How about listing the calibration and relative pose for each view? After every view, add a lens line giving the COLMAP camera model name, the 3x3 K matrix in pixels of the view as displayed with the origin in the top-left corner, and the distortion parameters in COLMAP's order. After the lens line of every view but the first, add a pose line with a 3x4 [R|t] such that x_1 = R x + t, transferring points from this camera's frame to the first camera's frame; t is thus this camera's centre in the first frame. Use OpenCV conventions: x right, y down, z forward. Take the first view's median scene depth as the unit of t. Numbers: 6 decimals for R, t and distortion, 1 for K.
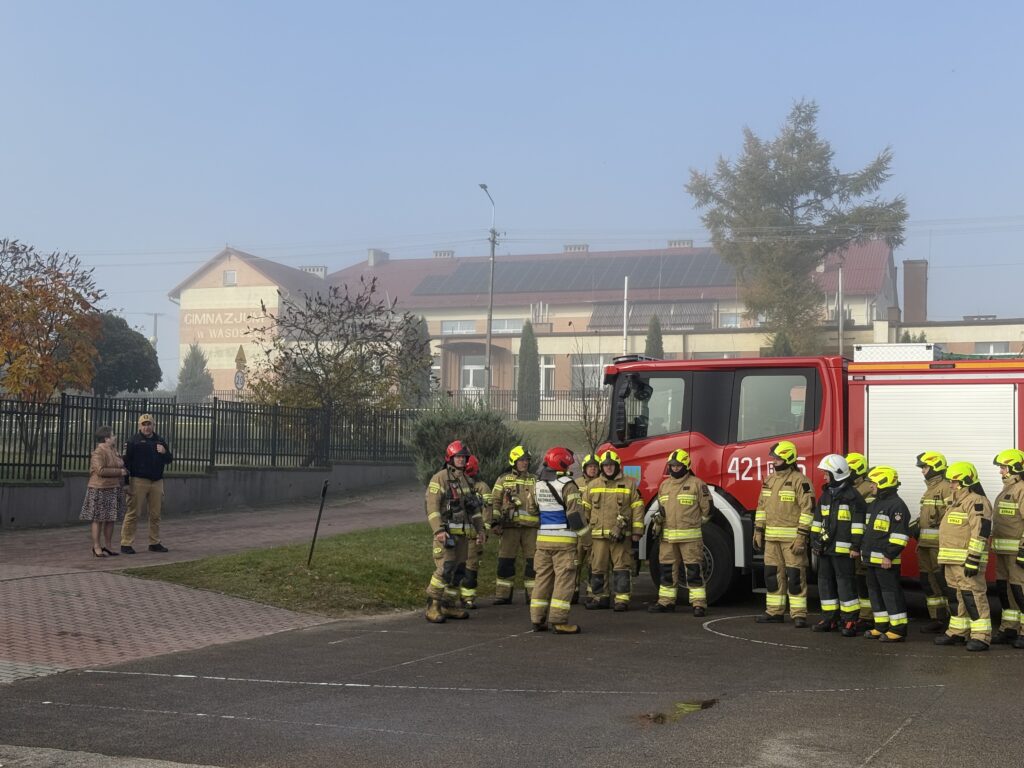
lens RADIAL K [[1379.5, 0, 526.8], [0, 1379.5, 397.4], [0, 0, 1]] dist [0.120455, 0.000000]
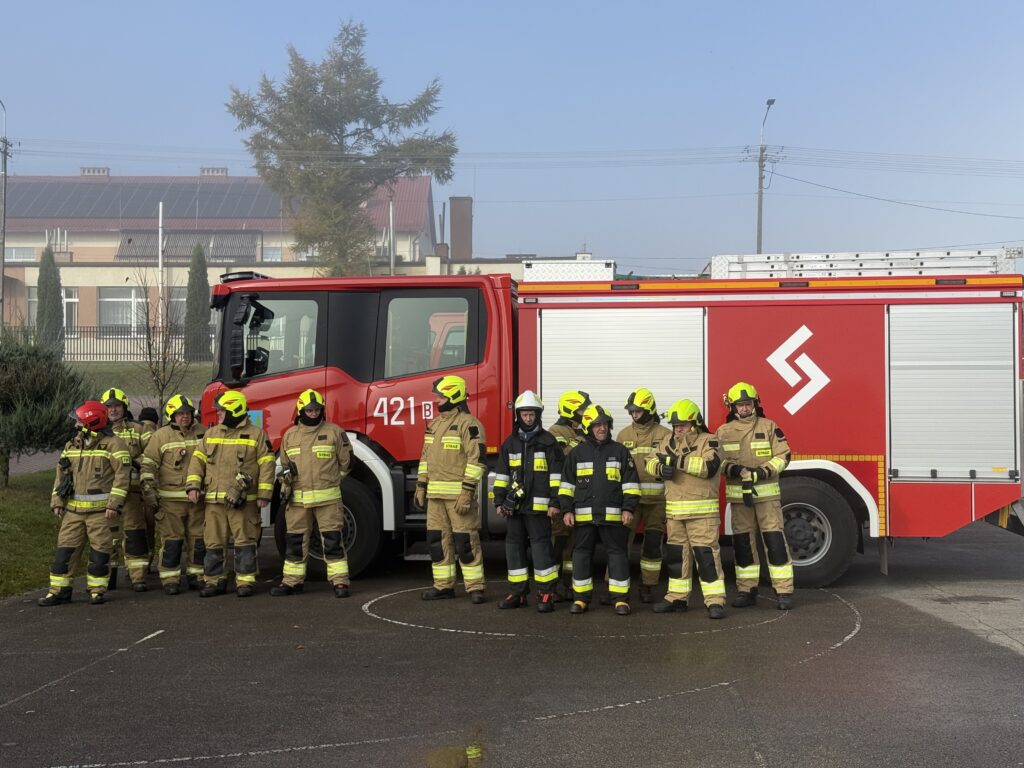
lens RADIAL K [[1379.5, 0, 514.7], [0, 1379.5, 381.3], [0, 0, 1]] dist [0.120455, 0.000000]
pose [[0.944022, -0.012111, 0.329660, -0.044838], [0.001884, 0.999507, 0.031325, 0.008443], [-0.329877, -0.028950, 0.943580, 0.204046]]
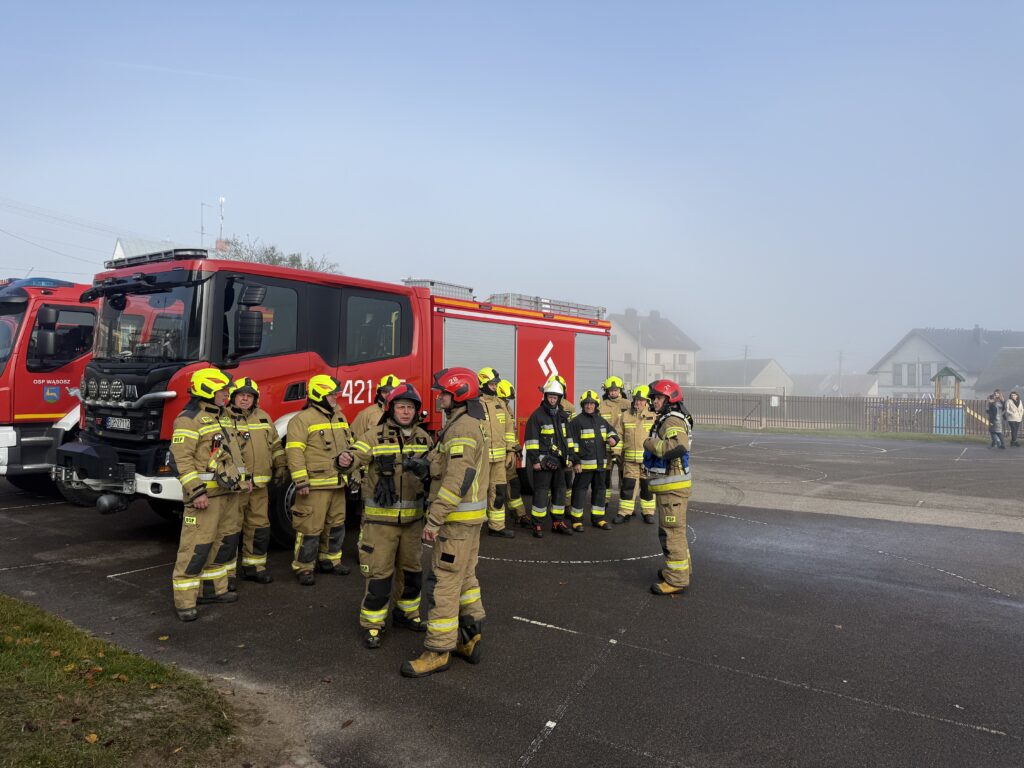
lens RADIAL K [[700.5, 0, 530.8], [0, 700.5, 376.6], [0, 0, 1]] dist [0.001104, -0.022927]
pose [[0.176362, -0.012264, 0.984249, -0.303955], [-0.062852, 0.997742, 0.023694, 0.021604], [-0.982317, -0.066041, 0.175193, 0.792406]]
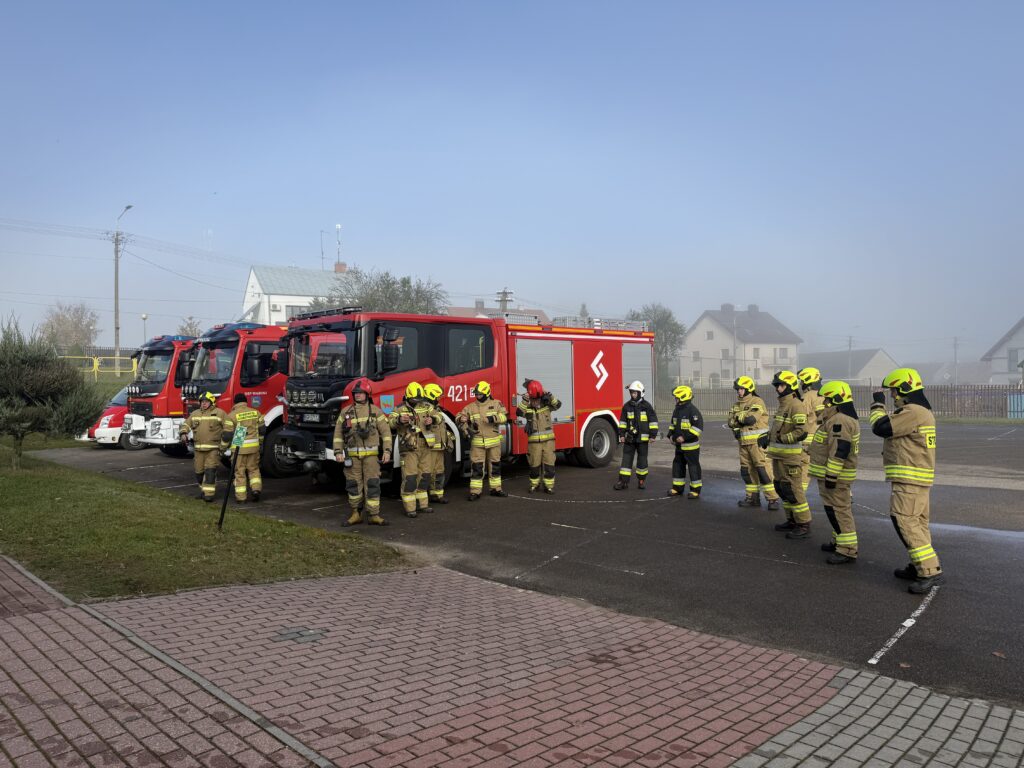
lens RADIAL K [[700.5, 0, 506.0], [0, 700.5, 388.5], [0, 0, 1]] dist [0.001104, -0.022927]
pose [[0.351259, -0.035866, 0.935591, -0.508399], [-0.023222, 0.998625, 0.047001, 0.010949], [-0.935990, -0.038236, 0.349944, 0.694291]]
